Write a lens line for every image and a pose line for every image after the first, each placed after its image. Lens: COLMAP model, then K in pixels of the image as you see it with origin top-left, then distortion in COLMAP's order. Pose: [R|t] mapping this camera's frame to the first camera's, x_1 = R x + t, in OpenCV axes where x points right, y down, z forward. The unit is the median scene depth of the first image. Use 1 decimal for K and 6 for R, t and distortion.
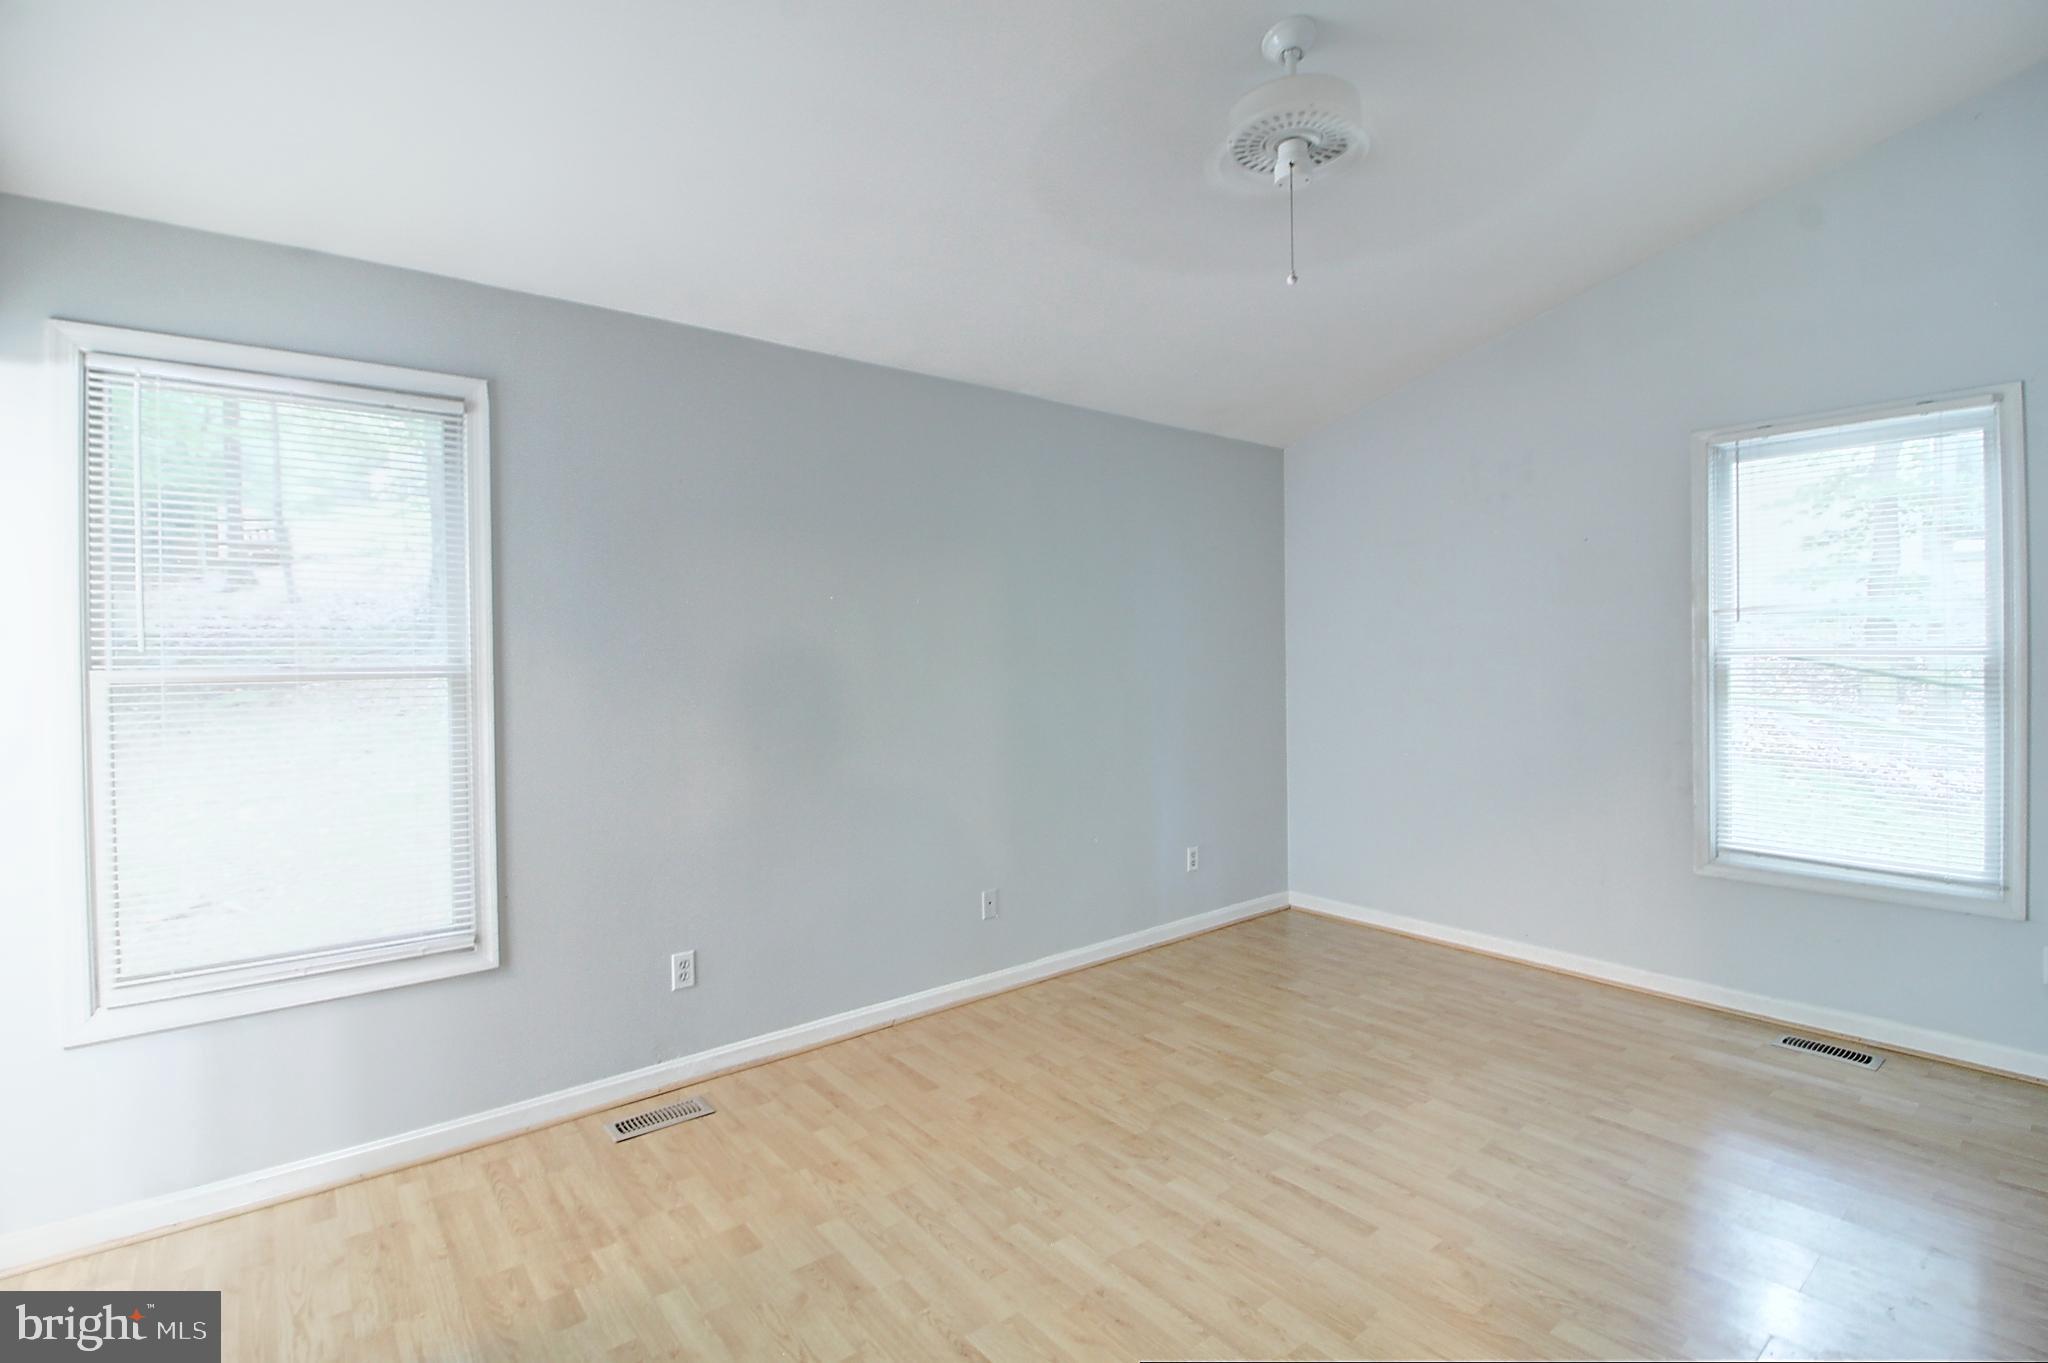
lens RADIAL K [[945.0, 0, 1035.9], [0, 945.0, 662.1], [0, 0, 1]] dist [0.001661, -0.013088]
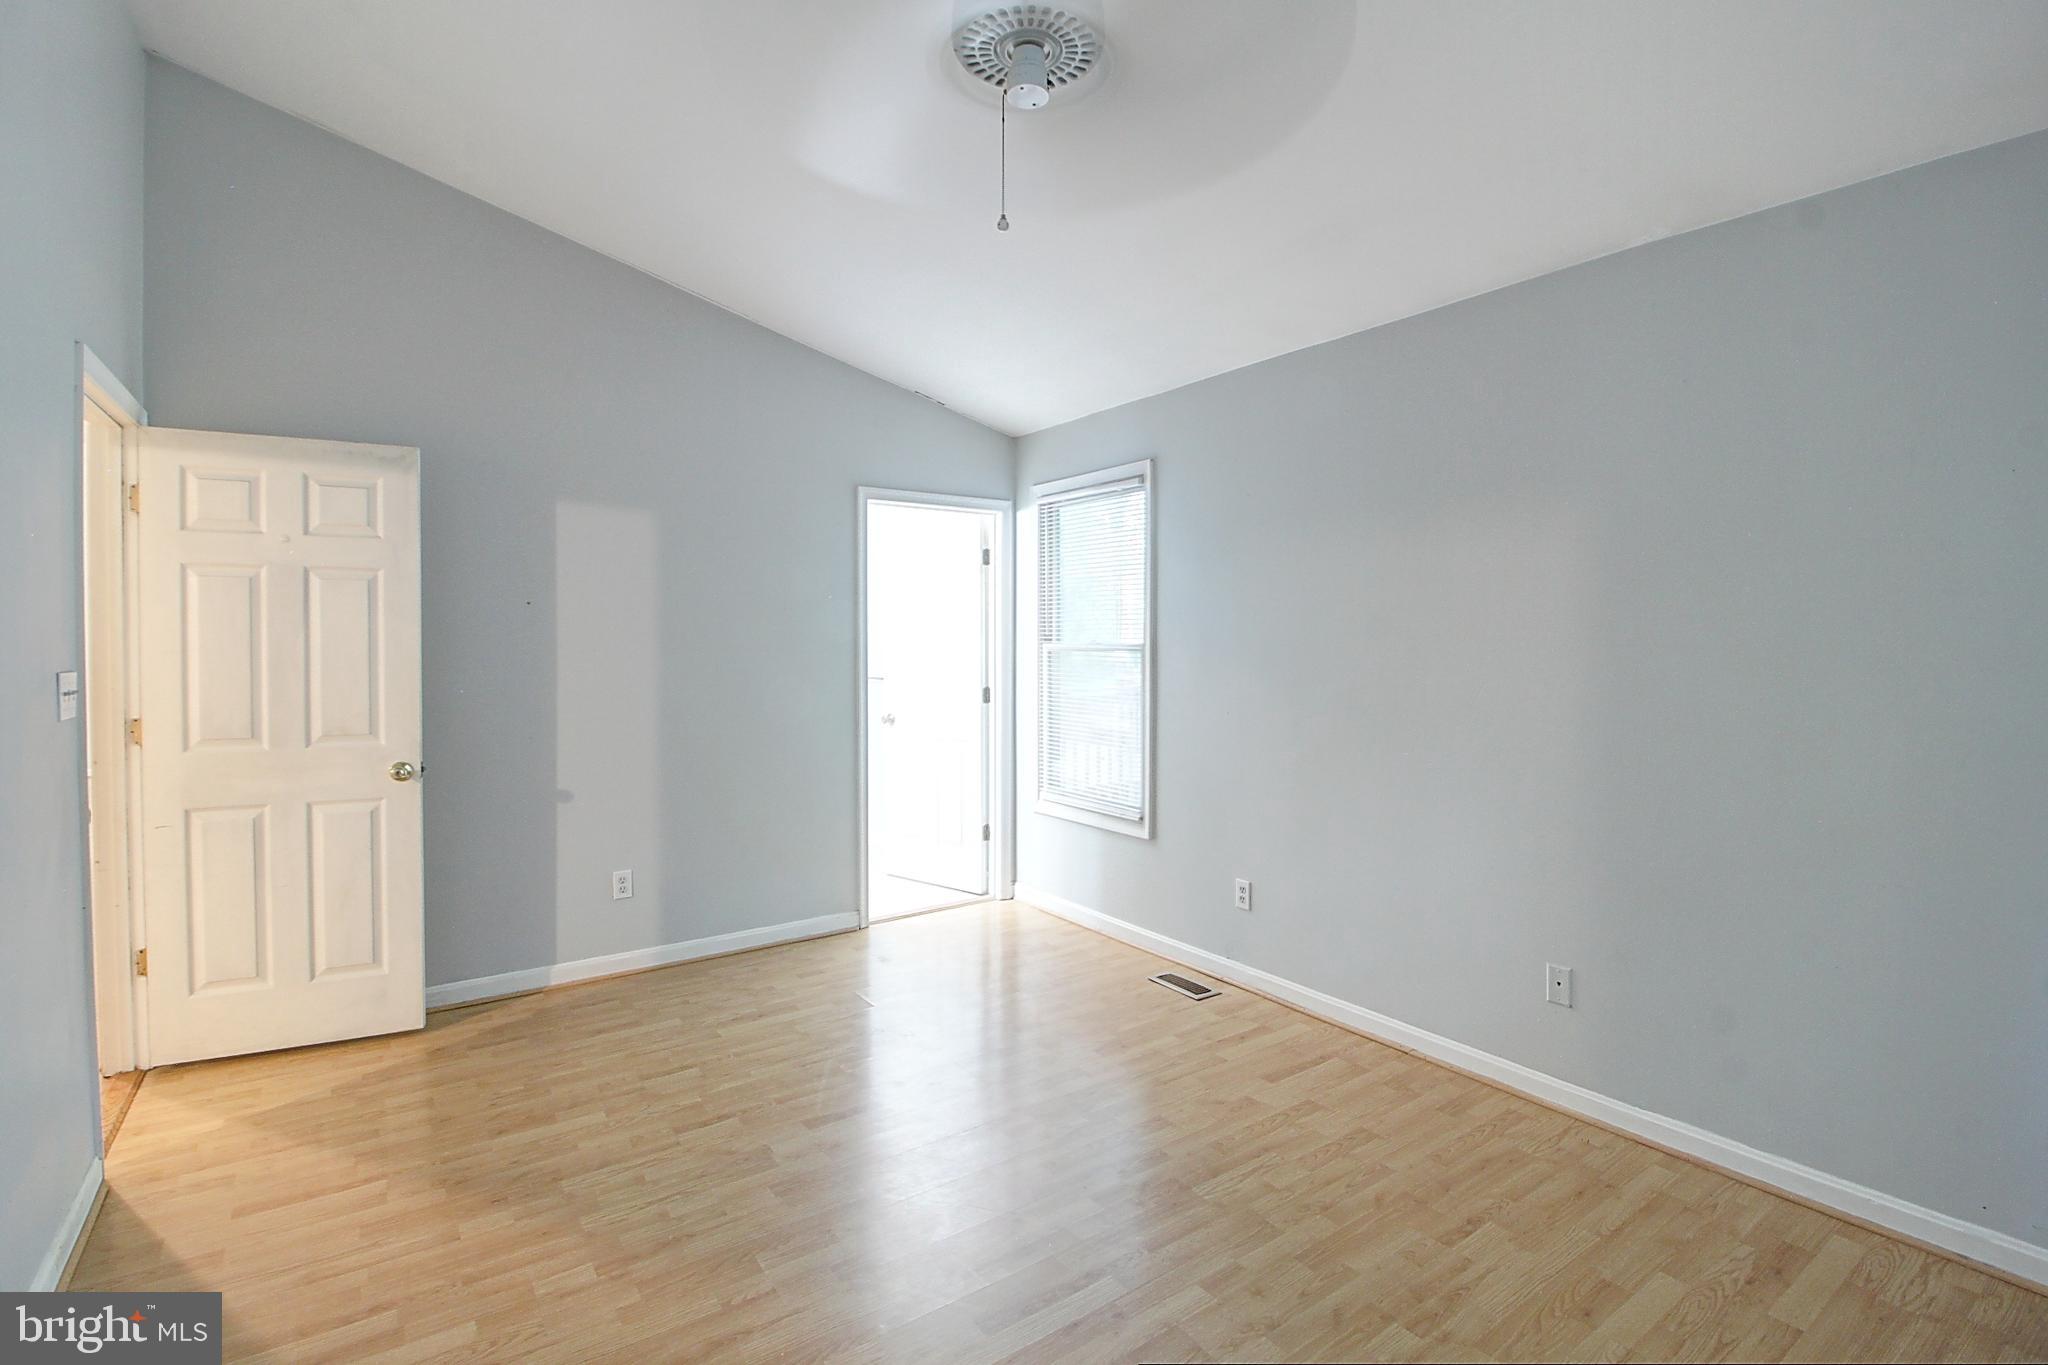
lens RADIAL K [[945.0, 0, 1035.9], [0, 945.0, 663.1], [0, 0, 1]] dist [0.001661, -0.013088]
pose [[-0.075979, 0.018039, -0.996946, 0.862574], [-0.014976, 0.999703, 0.019230, 0.008694], [0.996997, 0.016391, -0.075686, 0.822243]]
